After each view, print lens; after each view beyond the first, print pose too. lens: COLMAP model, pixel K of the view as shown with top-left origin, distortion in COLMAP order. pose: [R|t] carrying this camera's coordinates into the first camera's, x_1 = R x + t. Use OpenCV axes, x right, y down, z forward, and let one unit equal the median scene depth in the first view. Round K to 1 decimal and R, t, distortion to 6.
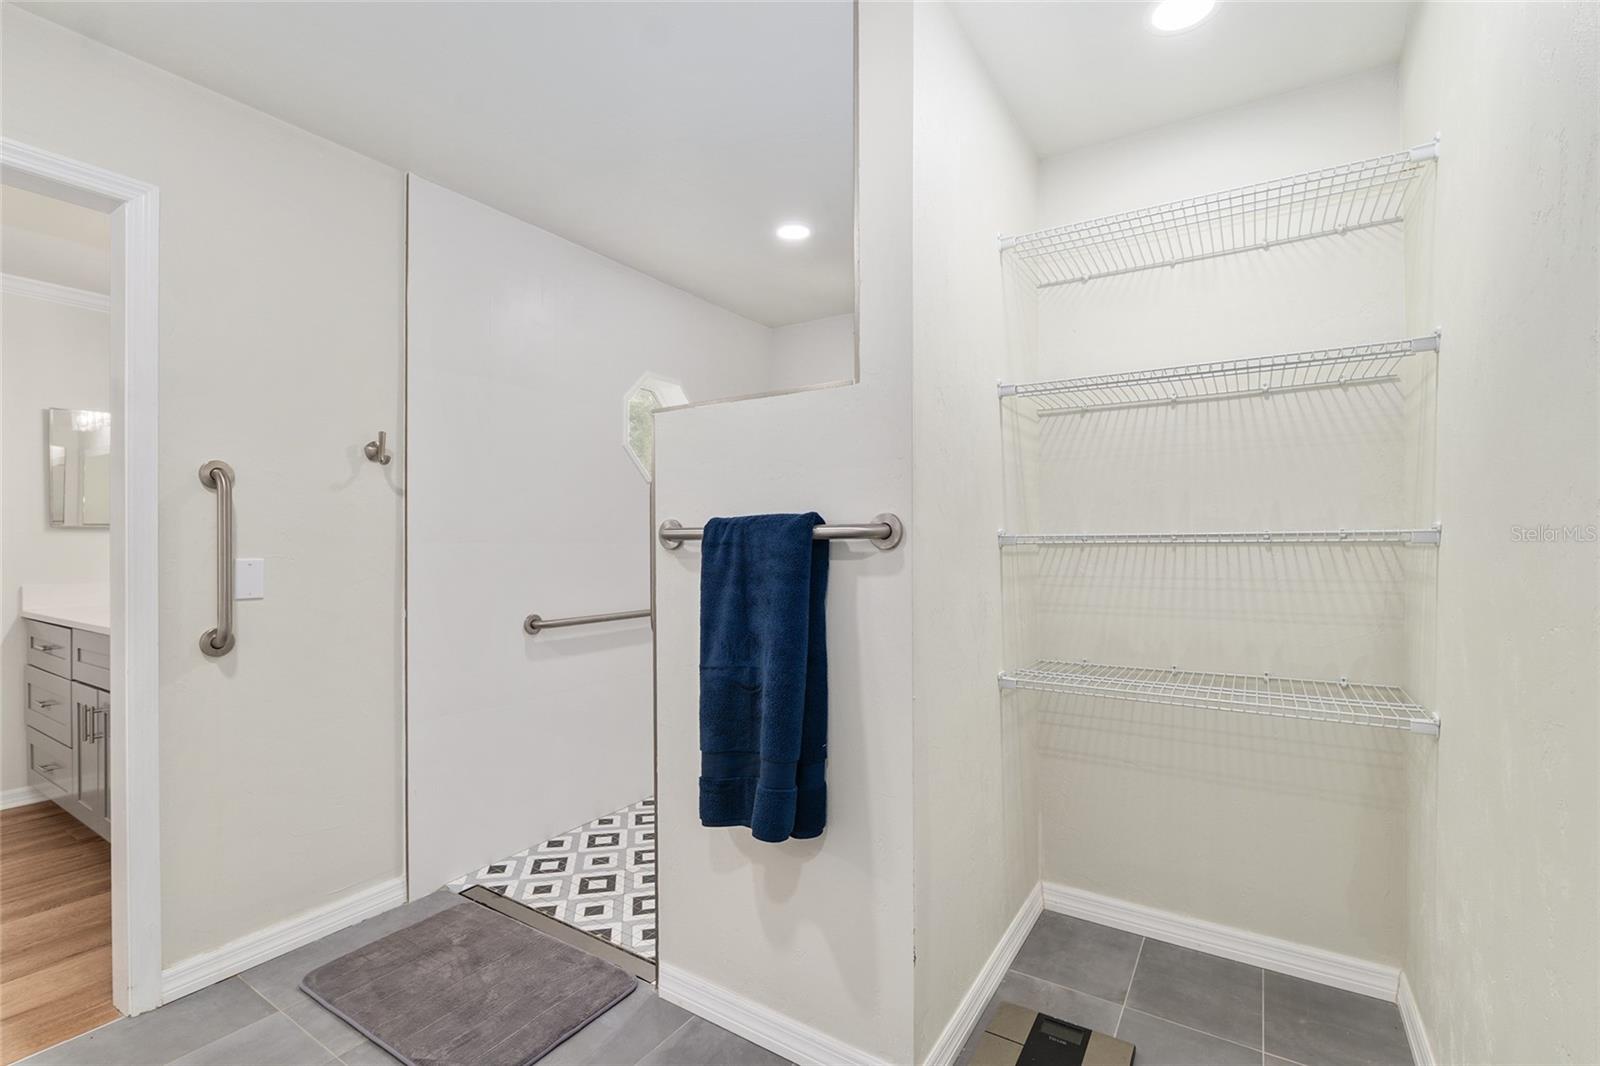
lens RADIAL K [[702.1, 0, 800.0], [0, 702.1, 533.0], [0, 0, 1]] dist [-0.000518, -0.000475]
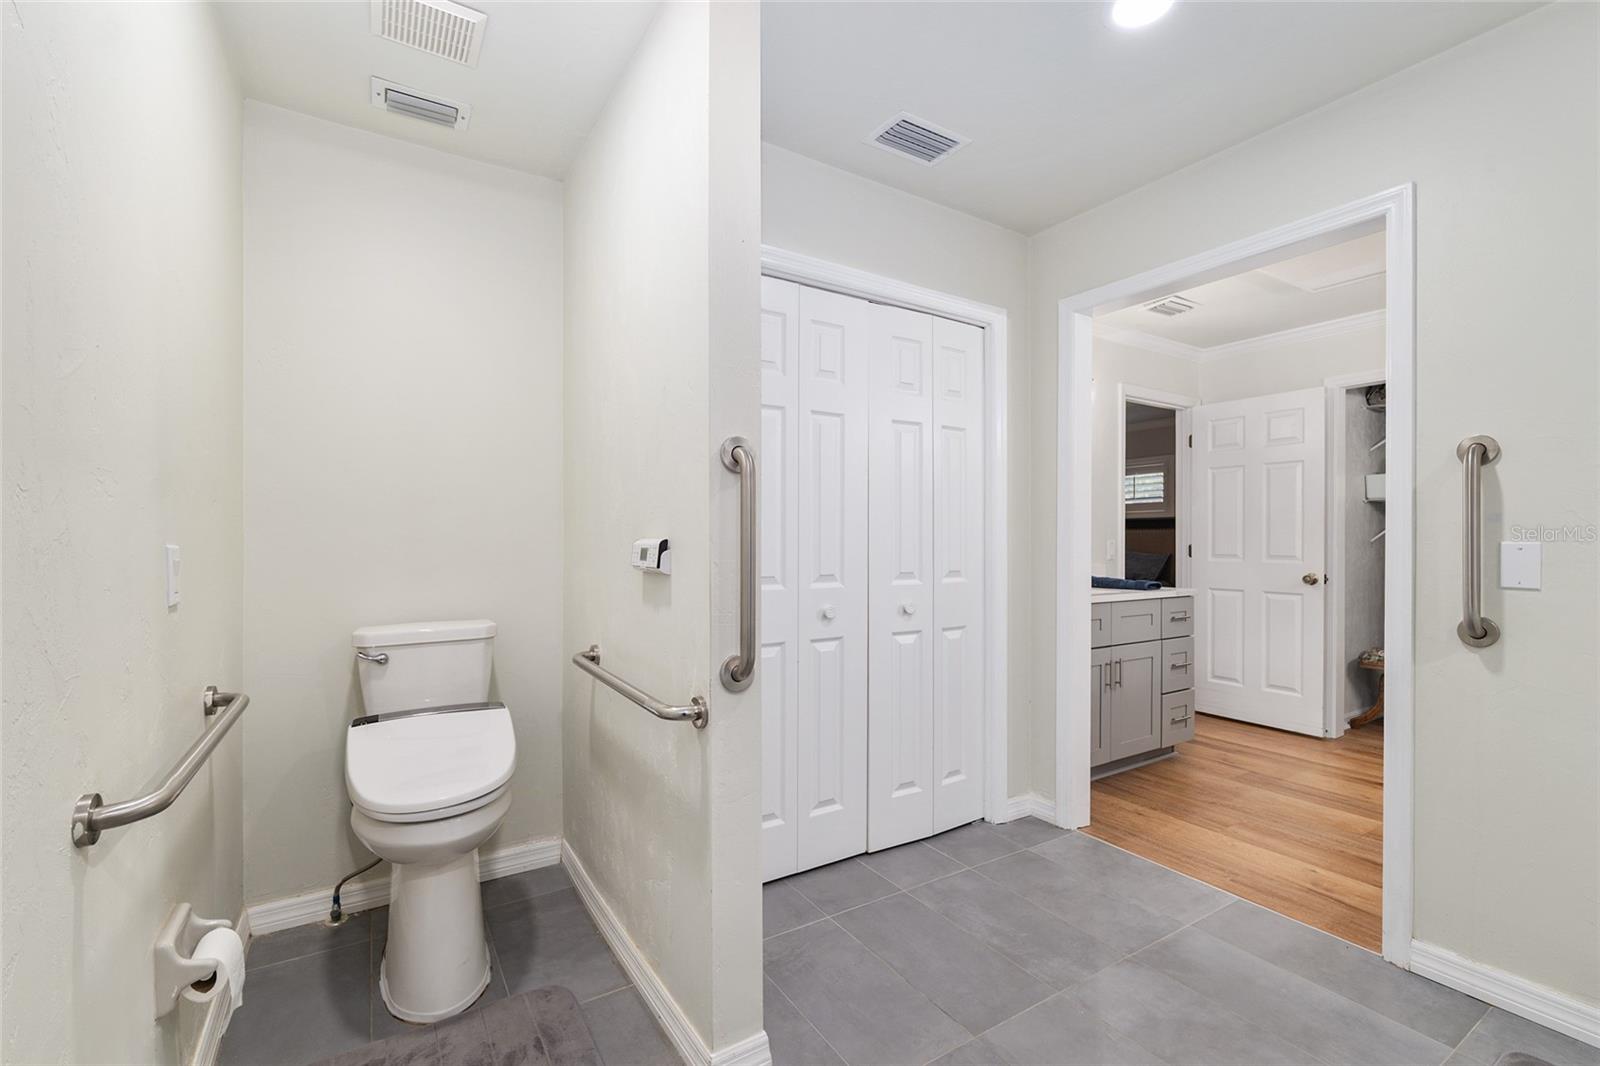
lens RADIAL K [[702.1, 0, 800.0], [0, 702.1, 533.0], [0, 0, 1]] dist [-0.000518, -0.000475]
pose [[-0.411100, -0.001038, -0.911590, 0.391513], [0.010740, 0.999924, -0.005982, 0.024317], [0.911527, -0.012250, -0.411058, 0.596571]]
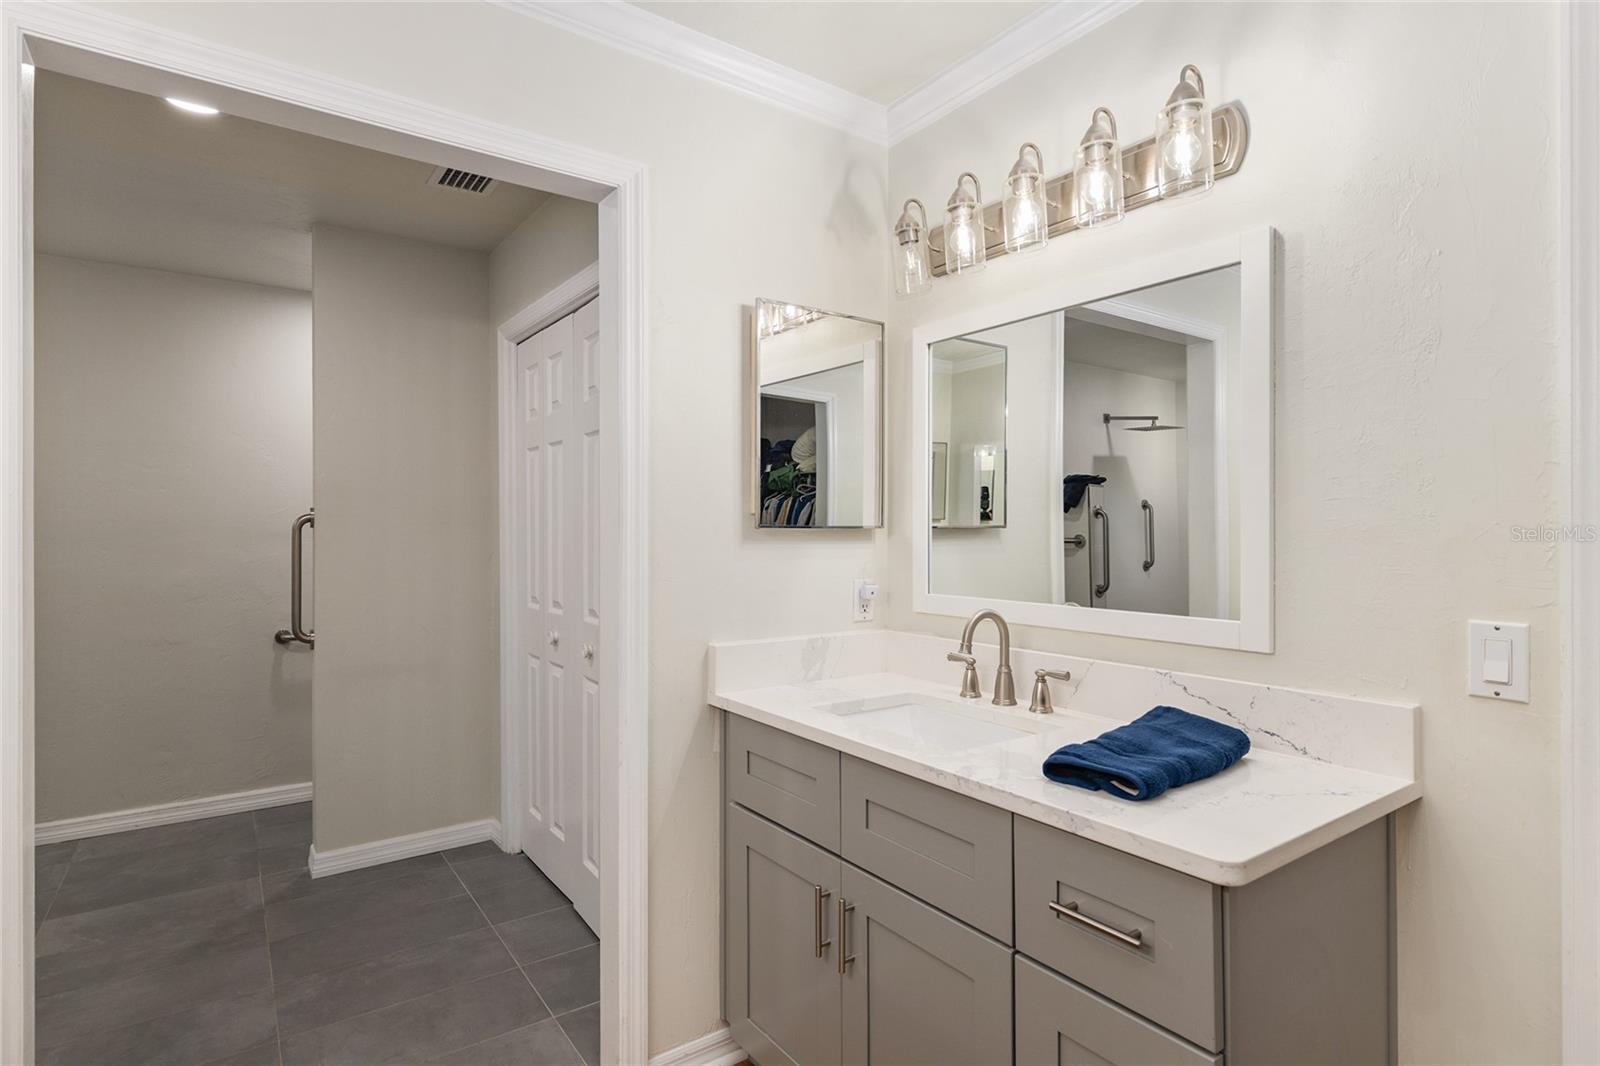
lens RADIAL K [[814.4, 0, 791.3], [0, 814.4, 529.2], [0, 0, 1]] dist [0.003213, -0.001367]
pose [[-0.930645, 0.004455, 0.365897, -1.915879], [-0.000885, 0.999896, -0.014425, -0.024619], [-0.365923, -0.013749, -0.930544, 1.423869]]
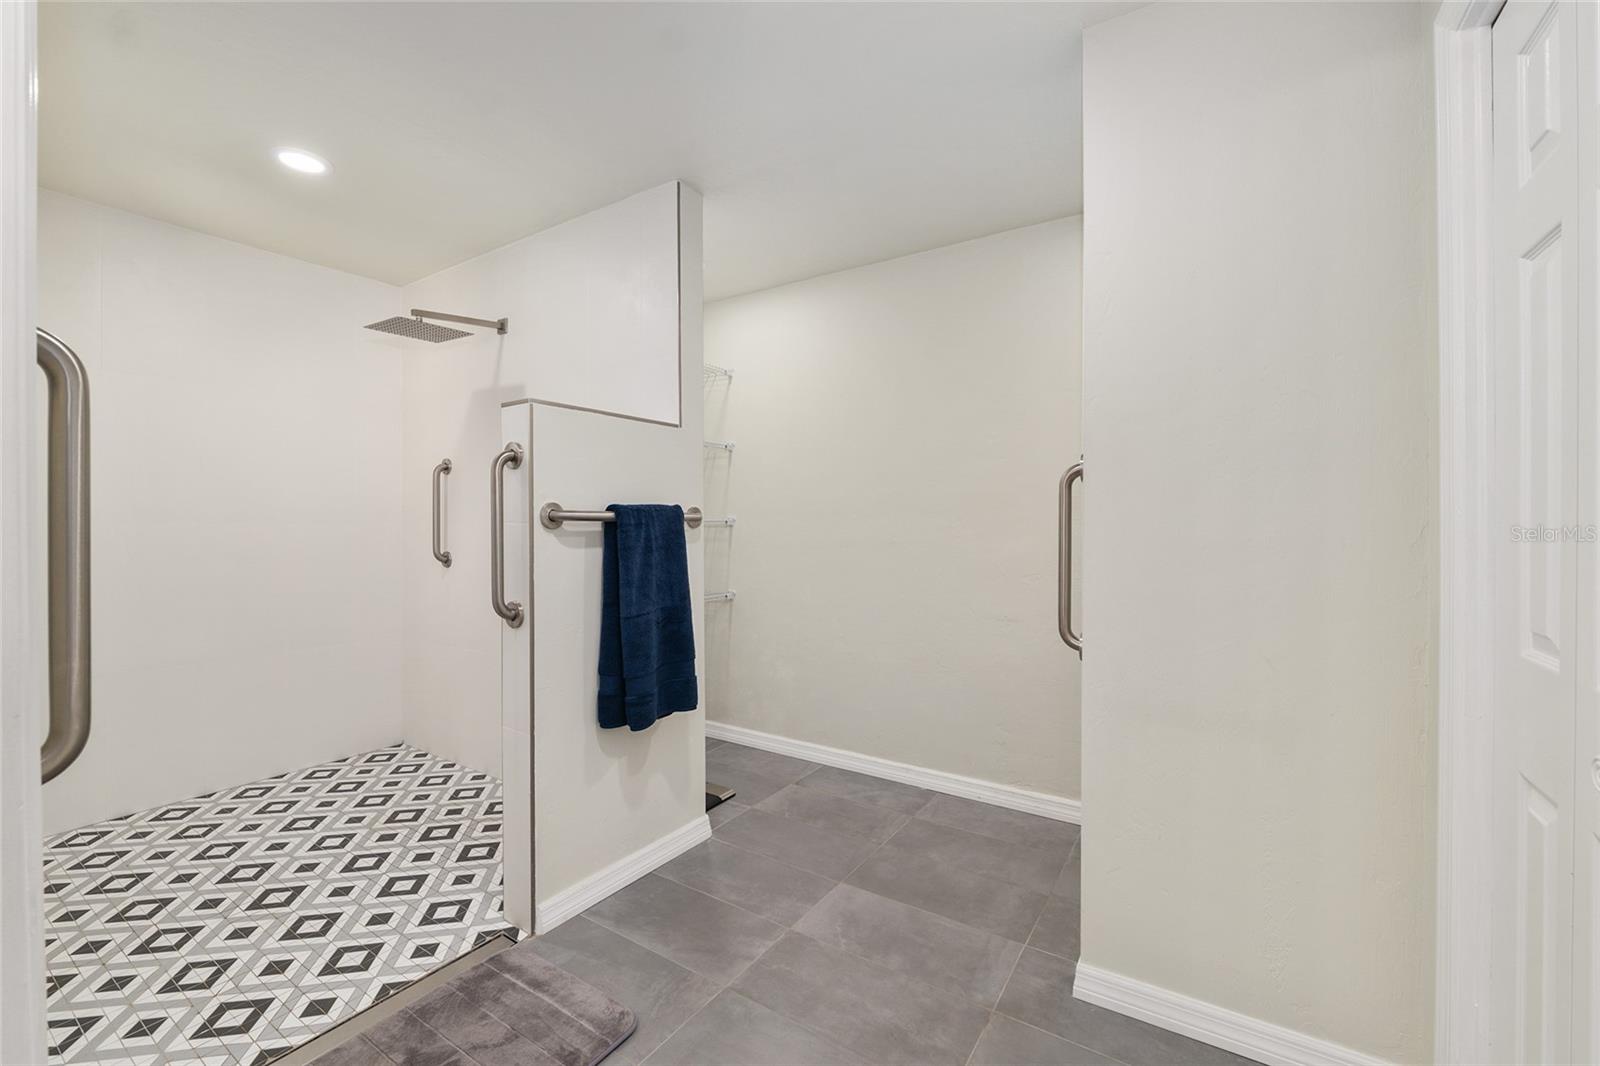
lens RADIAL K [[648.6, 0, 800.5], [0, 648.6, 527.5], [0, 0, 1]] dist [-0.000664, -0.000200]
pose [[0.000695, 0.000263, 1.000000, -1.286960], [-0.012321, 0.999924, -0.000255, 0.017518], [-0.999924, -0.012321, 0.000698, 0.598871]]
